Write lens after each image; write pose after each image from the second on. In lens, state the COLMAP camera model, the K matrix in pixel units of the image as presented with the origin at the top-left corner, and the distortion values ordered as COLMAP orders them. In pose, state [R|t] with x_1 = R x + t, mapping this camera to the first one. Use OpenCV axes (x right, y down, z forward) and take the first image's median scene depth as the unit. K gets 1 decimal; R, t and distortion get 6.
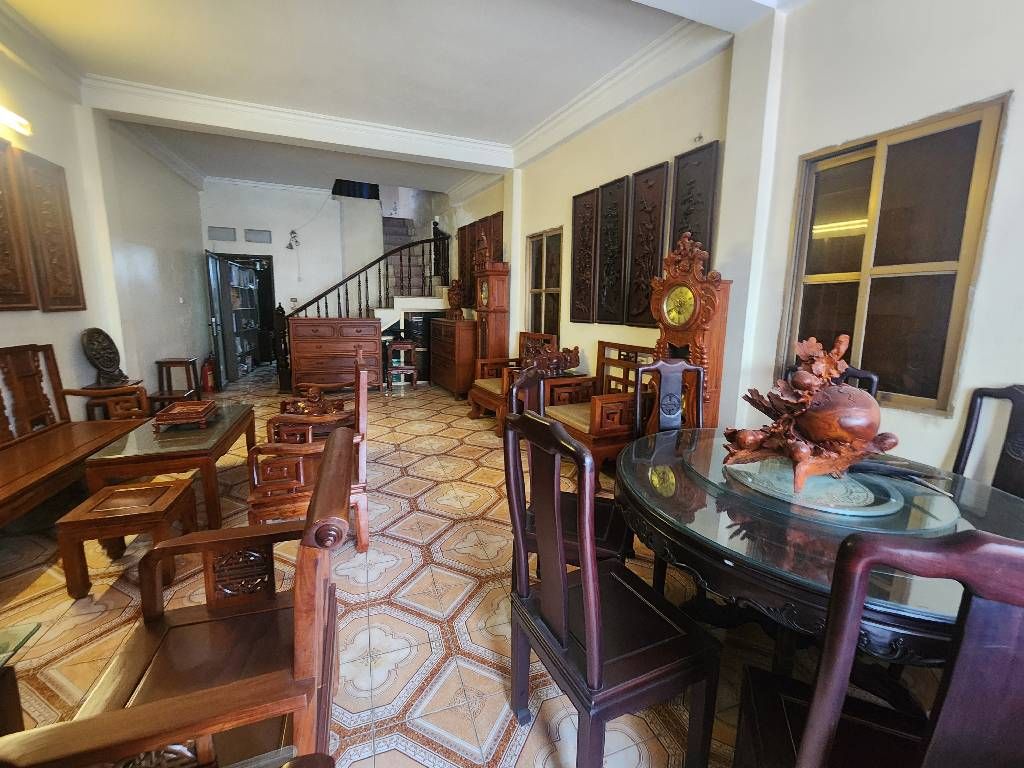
lens RADIAL K [[417.3, 0, 510.6], [0, 417.3, 378.2], [0, 0, 1]] dist [-0.005777, 0.002113]
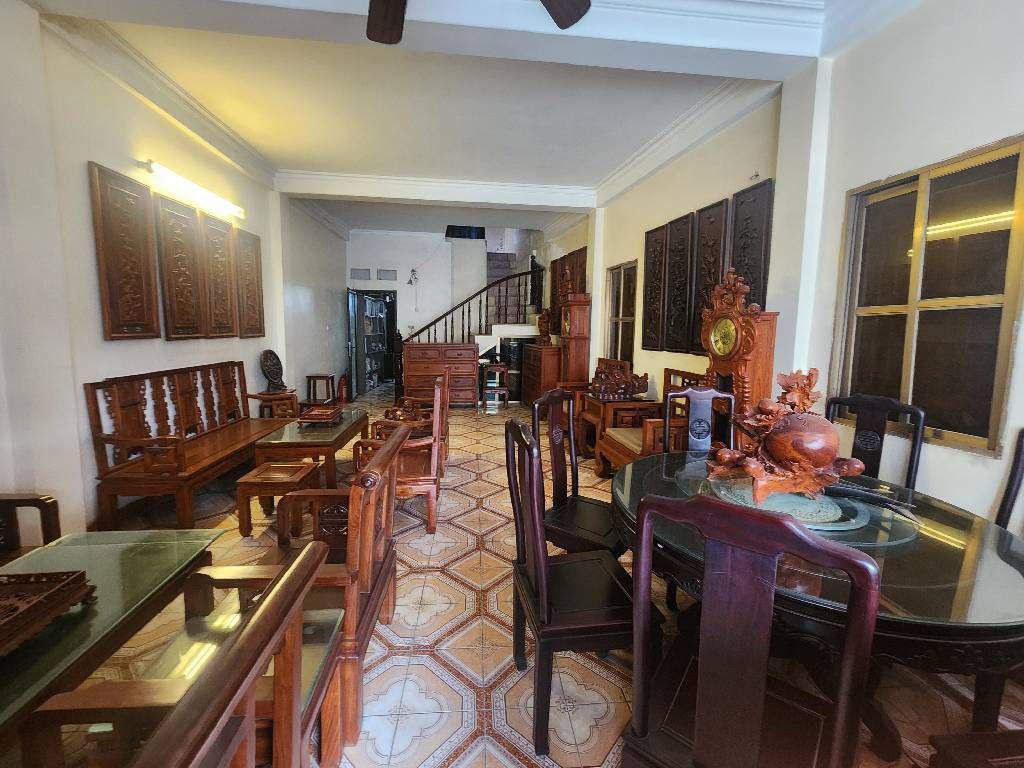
lens RADIAL K [[417.3, 0, 509.3], [0, 417.3, 378.4], [0, 0, 1]] dist [-0.005777, 0.002113]
pose [[0.965074, 0.030189, -0.260232, 0.110253], [-0.044818, 0.997720, -0.050465, 0.005778], [0.258115, 0.060365, 0.964226, -0.101473]]
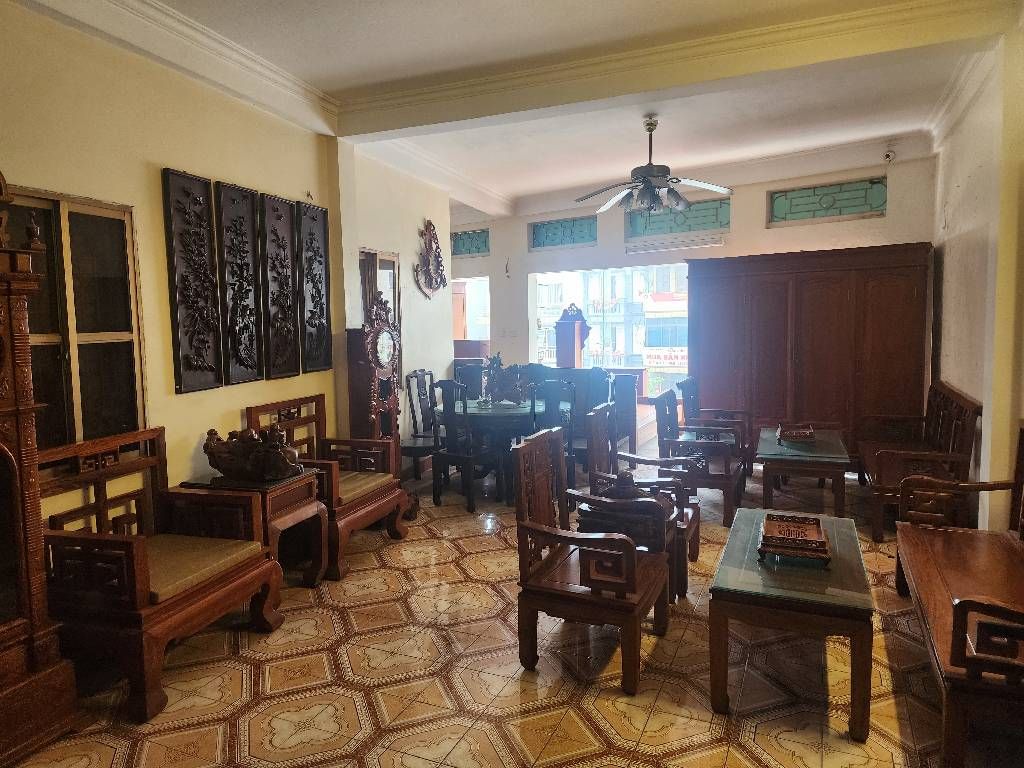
lens RADIAL K [[680.0, 0, 512.3], [0, 680.0, 375.8], [0, 0, 1]] dist [0.051292, -0.041757]
pose [[-0.724309, 0.039475, 0.688345, -0.478921], [0.215316, 0.961379, 0.171433, -0.129409], [-0.654993, 0.272383, -0.704835, 0.819817]]
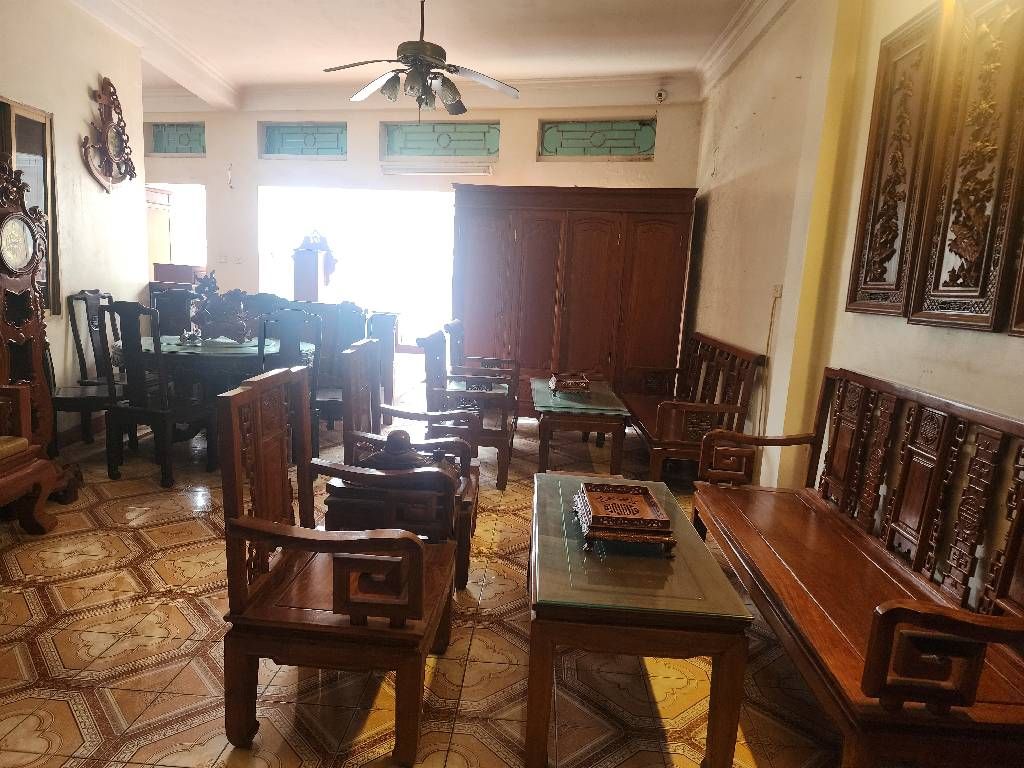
lens RADIAL K [[680.0, 0, 508.6], [0, 680.0, 385.5], [0, 0, 1]] dist [0.051292, -0.041757]
pose [[-0.925808, -0.025960, 0.377102, -0.376782], [0.099001, 0.946160, 0.308187, -0.082906], [-0.364800, 0.322656, -0.873392, 0.710759]]
